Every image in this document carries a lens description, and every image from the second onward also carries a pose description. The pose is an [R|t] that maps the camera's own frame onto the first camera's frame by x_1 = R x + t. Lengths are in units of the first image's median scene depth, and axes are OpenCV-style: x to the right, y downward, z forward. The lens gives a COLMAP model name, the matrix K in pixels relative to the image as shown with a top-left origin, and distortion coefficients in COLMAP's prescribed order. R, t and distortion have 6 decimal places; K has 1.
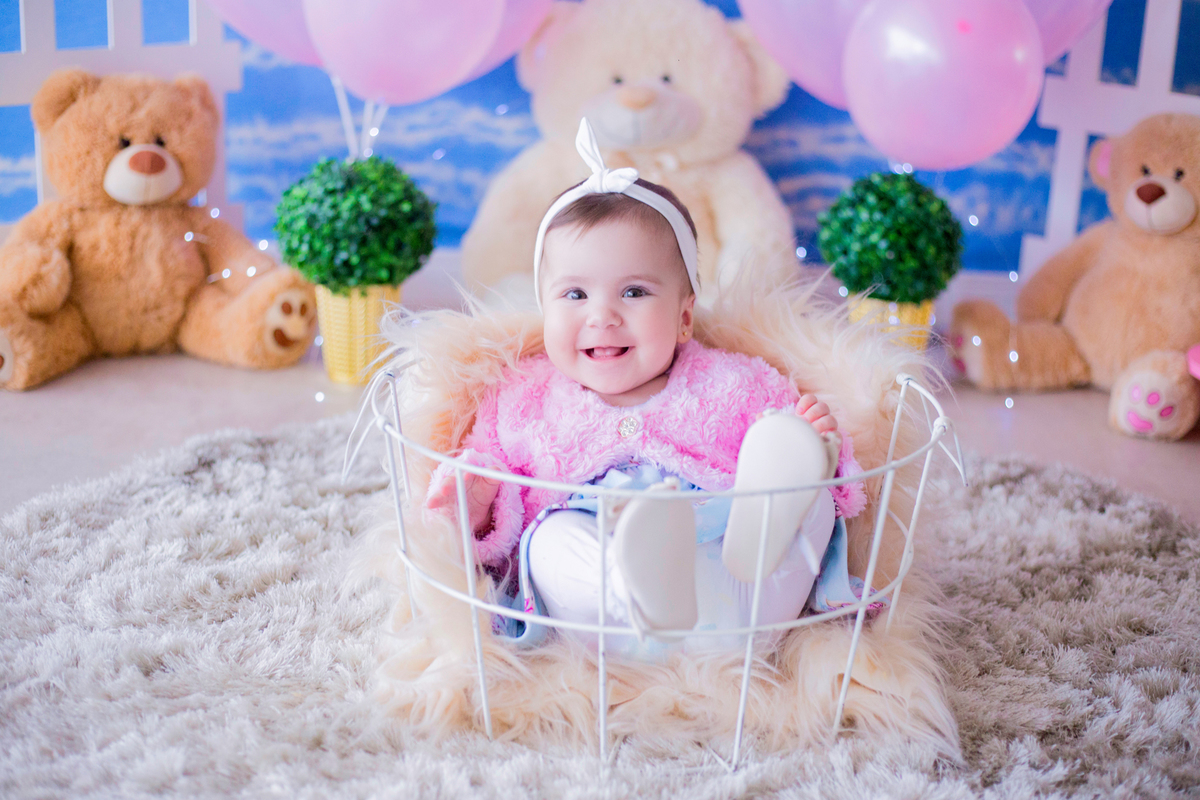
lens RADIAL K [[1903.9, 0, 600.0], [0, 1903.9, 400.0], [0, 0, 1]] dist [-0.086887, -0.175296]
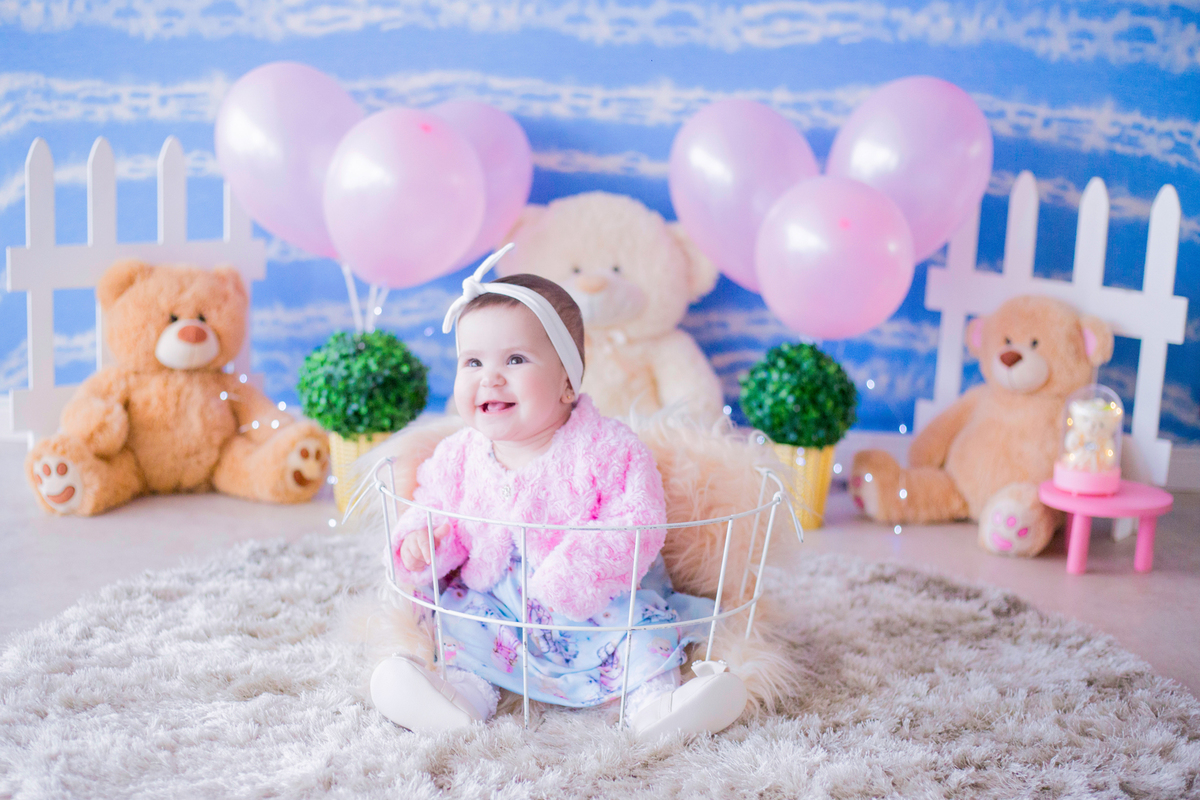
lens RADIAL K [[2041.8, 0, 564.2], [0, 2041.8, 399.1], [0, 0, 1]] dist [-0.068925, -0.175878]
pose [[0.999997, 0.000907, -0.002463, 0.005108], [-0.001207, 0.992210, -0.124573, 0.082750], [0.002331, 0.124576, 0.992207, -0.314165]]
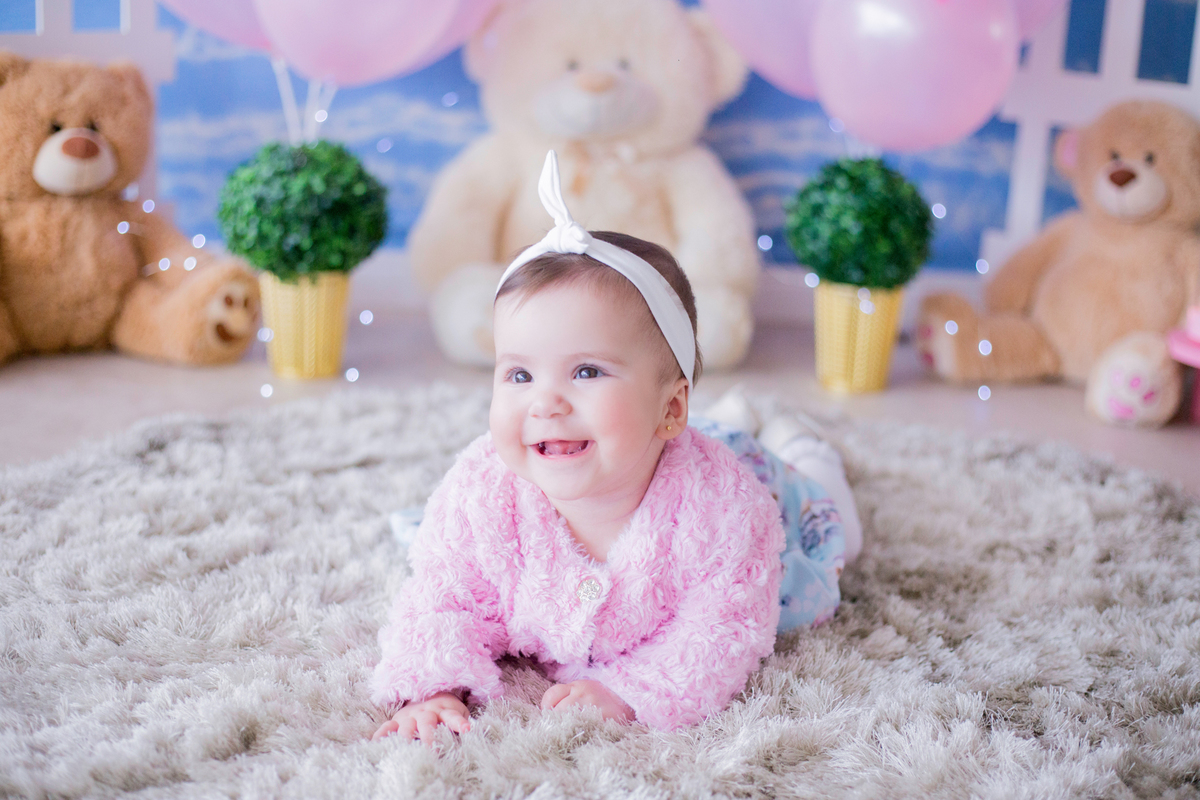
lens RADIAL K [[1903.9, 0, 600.0], [0, 1903.9, 400.0], [0, 0, 1]] dist [-0.086887, -0.175296]
pose [[0.997706, -0.007875, 0.067232, -0.045776], [0.011005, 0.998867, -0.046308, 0.048607], [-0.066791, 0.046942, 0.996662, 0.048503]]
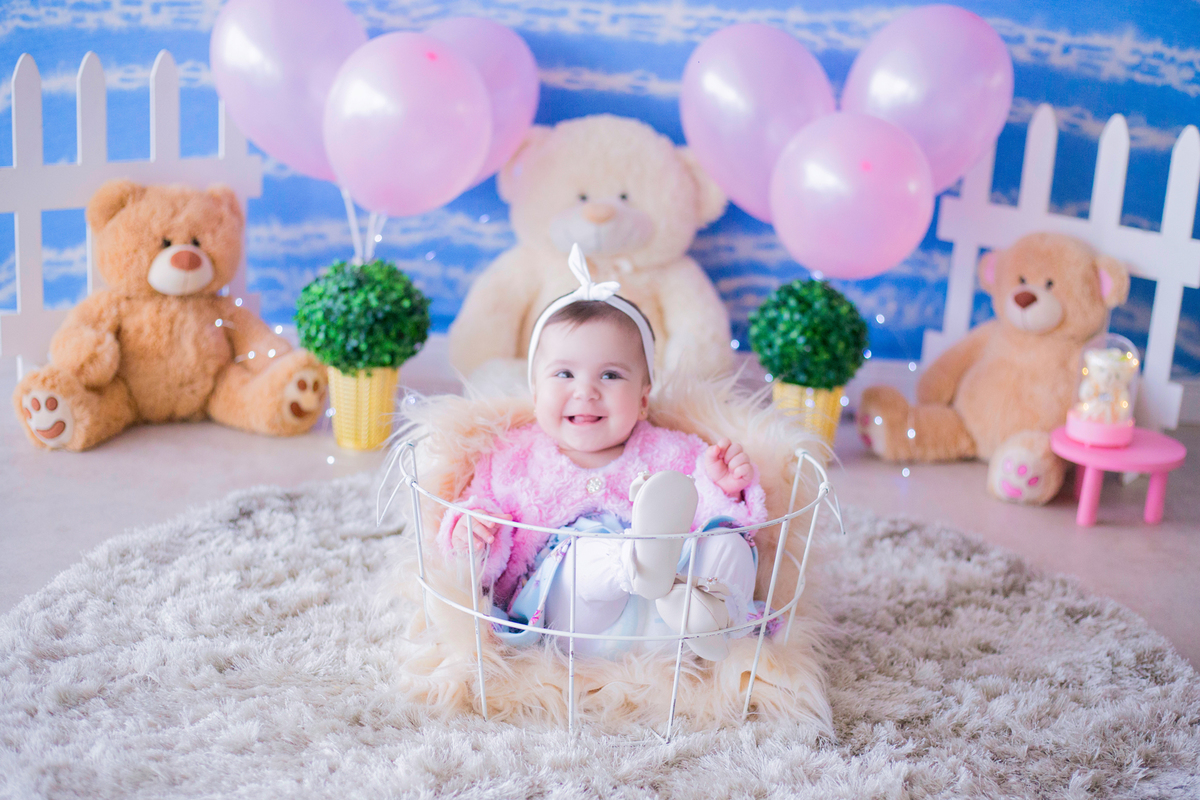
lens RADIAL K [[1984.3, 0, 619.0], [0, 1984.3, 401.8], [0, 0, 1]] dist [-0.074066, -0.195292]
pose [[0.999317, 0.014011, 0.034189, -0.009330], [-0.012905, 0.999394, -0.032337, -0.000306], [-0.034621, 0.031874, 0.998892, -0.252989]]
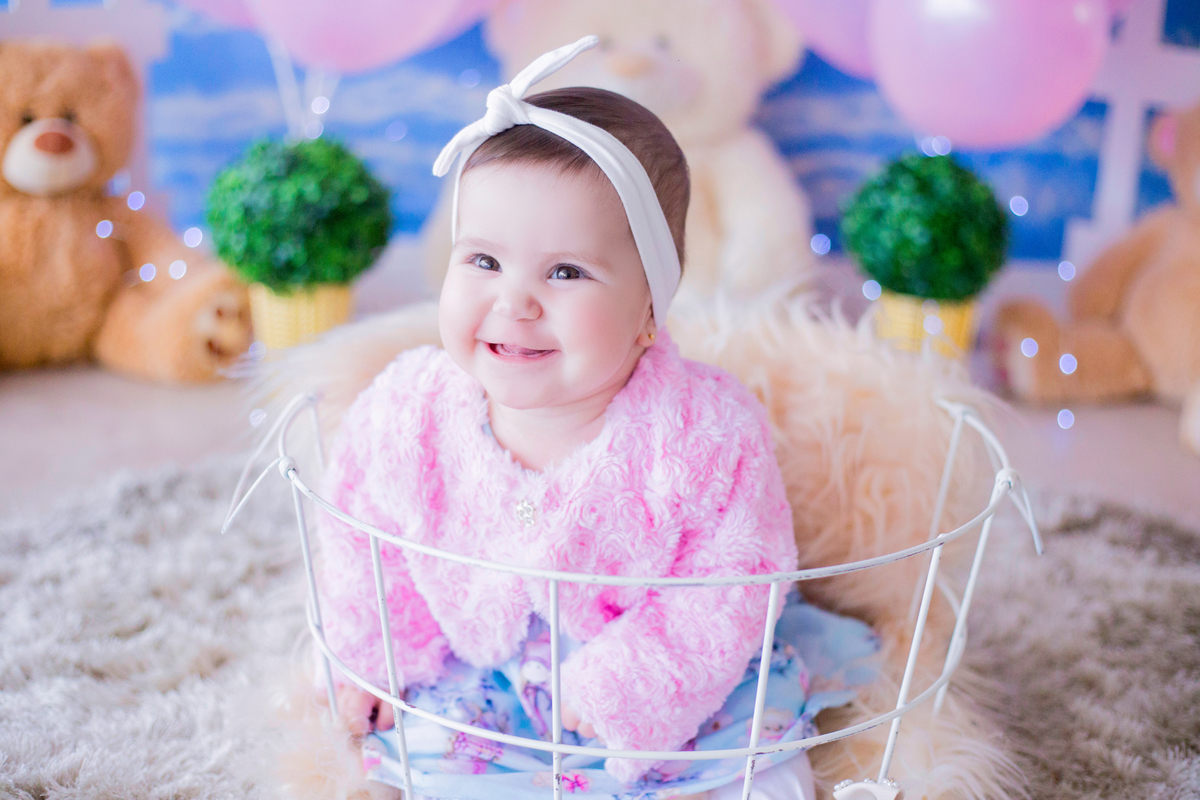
lens RADIAL K [[1903.9, 0, 600.0], [0, 1903.9, 400.0], [0, 0, 1]] dist [-0.086887, -0.175296]
pose [[0.999729, -0.006096, 0.022474, -0.014161], [0.005830, 0.999912, 0.011875, -0.019045], [-0.022544, -0.011741, 0.999677, 0.149651]]
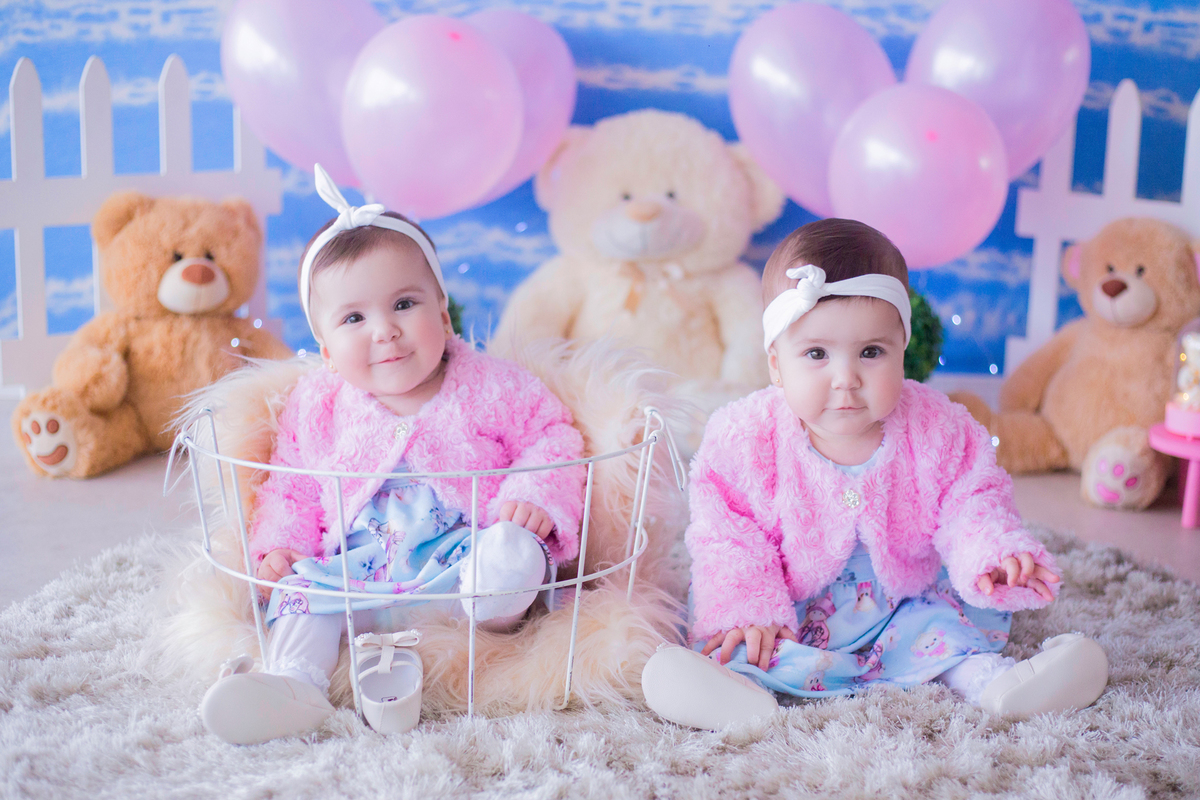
lens RADIAL K [[2083.9, 0, 617.5], [0, 2083.9, 398.7], [0, 0, 1]] dist [-0.085413, -0.127251]
pose [[0.999892, -0.013007, -0.006813, 0.011435], [0.012217, 0.994359, -0.105360, 0.078470], [0.008145, 0.105265, 0.994411, -0.194360]]
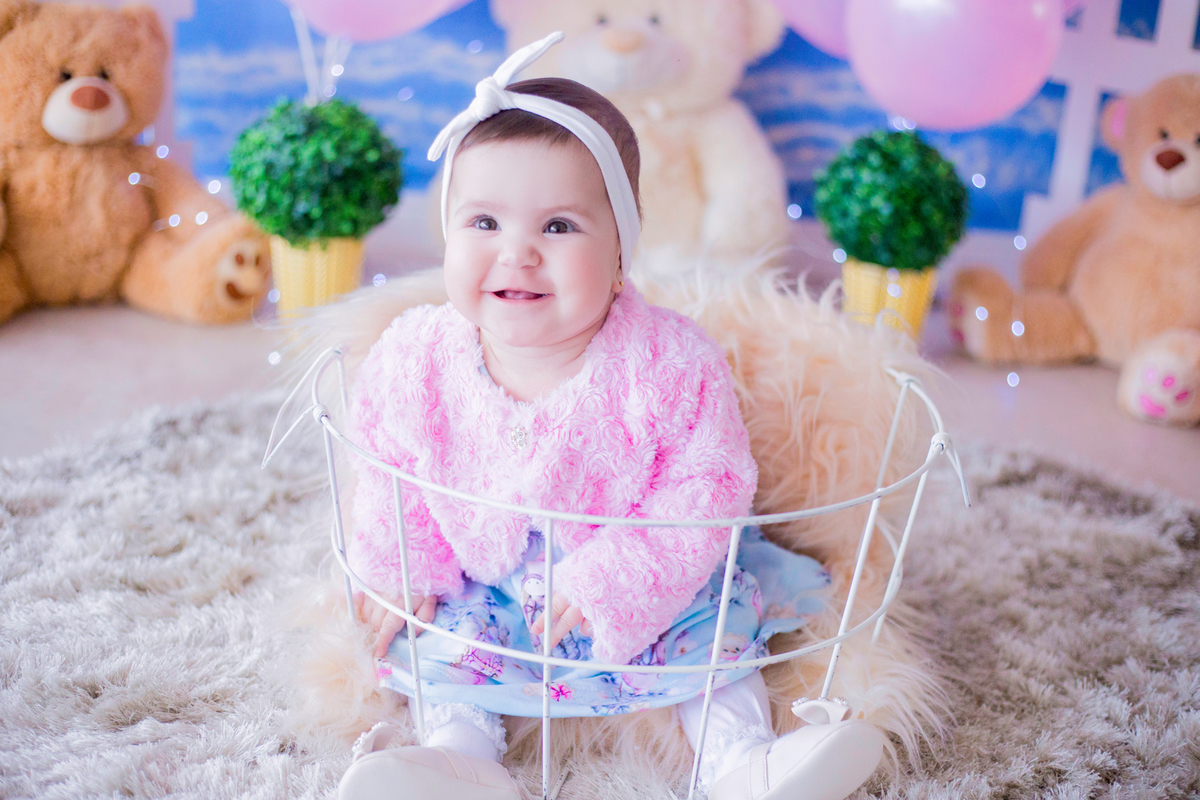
lens RADIAL K [[1903.9, 0, 600.0], [0, 1903.9, 400.0], [0, 0, 1]] dist [-0.086887, -0.175296]
pose [[0.999241, 0.021283, 0.032628, -0.018864], [-0.022872, 0.998531, 0.049116, -0.030484], [-0.031535, -0.049825, 0.998260, 0.071238]]
